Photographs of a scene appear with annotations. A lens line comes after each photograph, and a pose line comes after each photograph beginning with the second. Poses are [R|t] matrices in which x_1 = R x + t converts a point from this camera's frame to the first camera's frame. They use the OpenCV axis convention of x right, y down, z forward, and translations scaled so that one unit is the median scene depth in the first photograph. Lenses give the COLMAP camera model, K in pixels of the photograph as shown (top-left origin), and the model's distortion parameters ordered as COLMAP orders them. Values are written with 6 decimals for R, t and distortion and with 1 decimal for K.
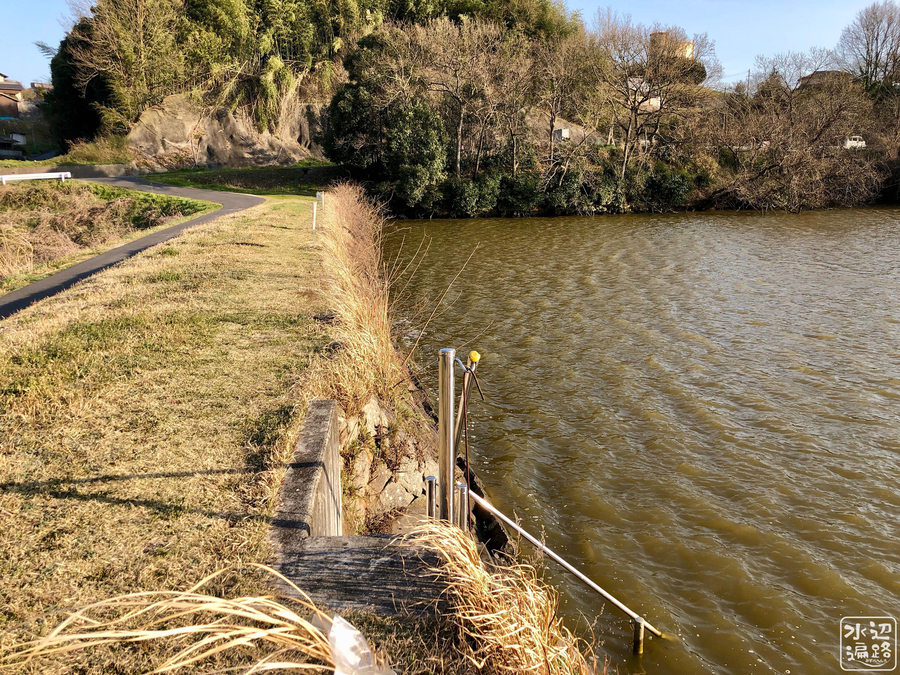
lens RADIAL K [[761.4, 0, 450.0], [0, 761.4, 337.5], [0, 0, 1]] dist [0.055685, -0.006661]
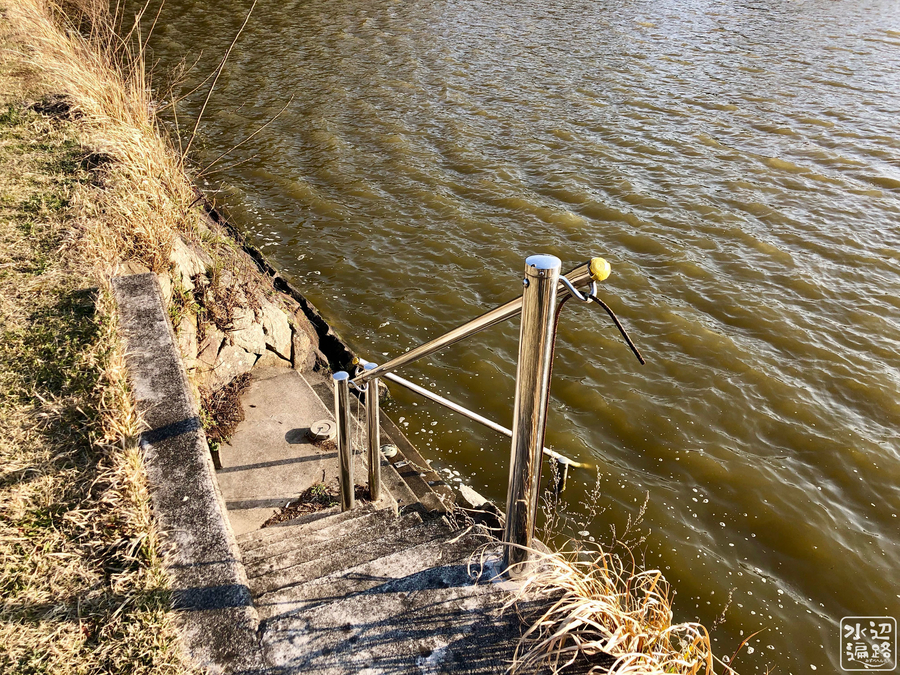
lens RADIAL K [[761.4, 0, 450.0], [0, 761.4, 337.5], [0, 0, 1]] dist [0.055685, -0.006661]
pose [[0.938566, -0.165474, 0.302840, -0.097774], [0.061975, 0.944097, 0.323790, -0.043760], [-0.339489, -0.285129, 0.896353, 0.275403]]
